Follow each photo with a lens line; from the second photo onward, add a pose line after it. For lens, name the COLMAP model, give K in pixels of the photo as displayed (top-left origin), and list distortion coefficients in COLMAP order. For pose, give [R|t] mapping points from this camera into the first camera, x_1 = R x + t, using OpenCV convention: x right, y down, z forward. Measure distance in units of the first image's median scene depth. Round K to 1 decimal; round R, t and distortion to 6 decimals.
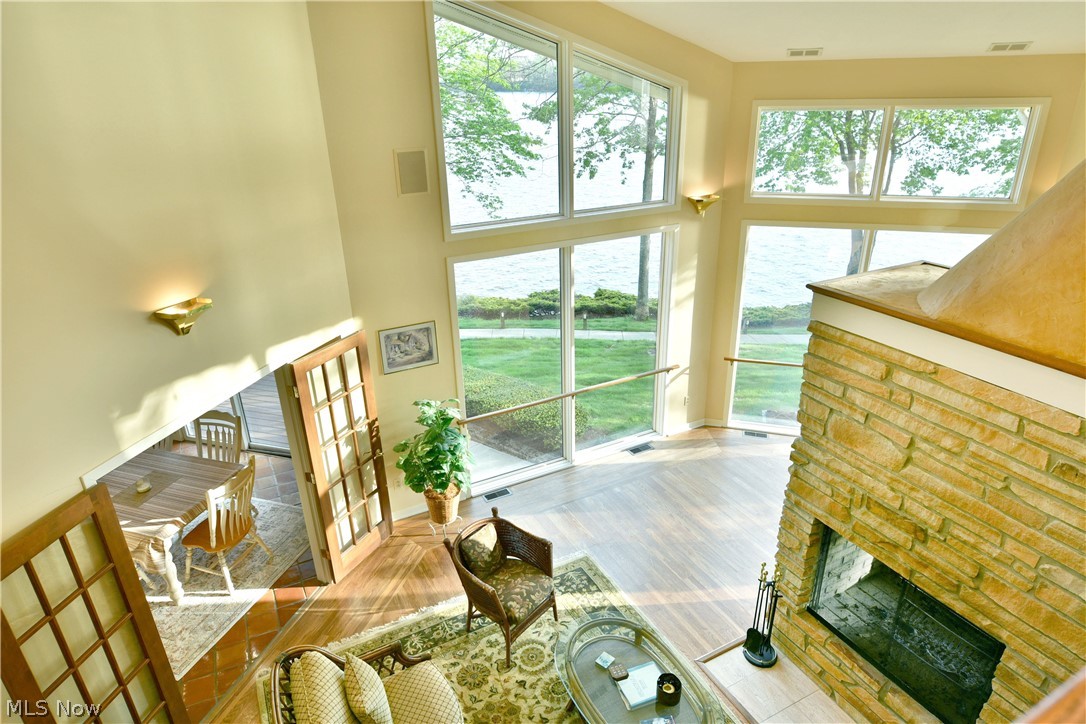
lens RADIAL K [[656.8, 0, 542.9], [0, 656.8, 354.2], [0, 0, 1]] dist [-0.013112, -0.002300]
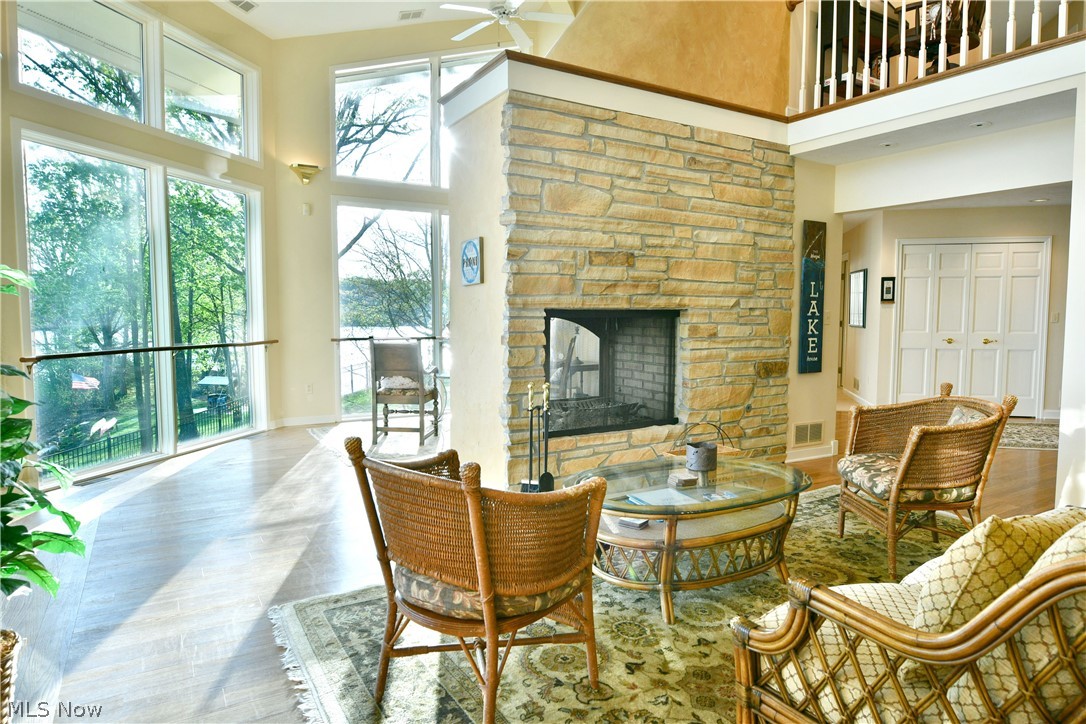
lens RADIAL K [[656.8, 0, 542.9], [0, 656.8, 354.2], [0, 0, 1]] dist [-0.013112, -0.002300]
pose [[-0.062489, -0.041571, 0.997180, -0.659655], [0.390094, 0.918635, 0.062742, 0.301596], [-0.918652, 0.392915, -0.041188, 1.291913]]
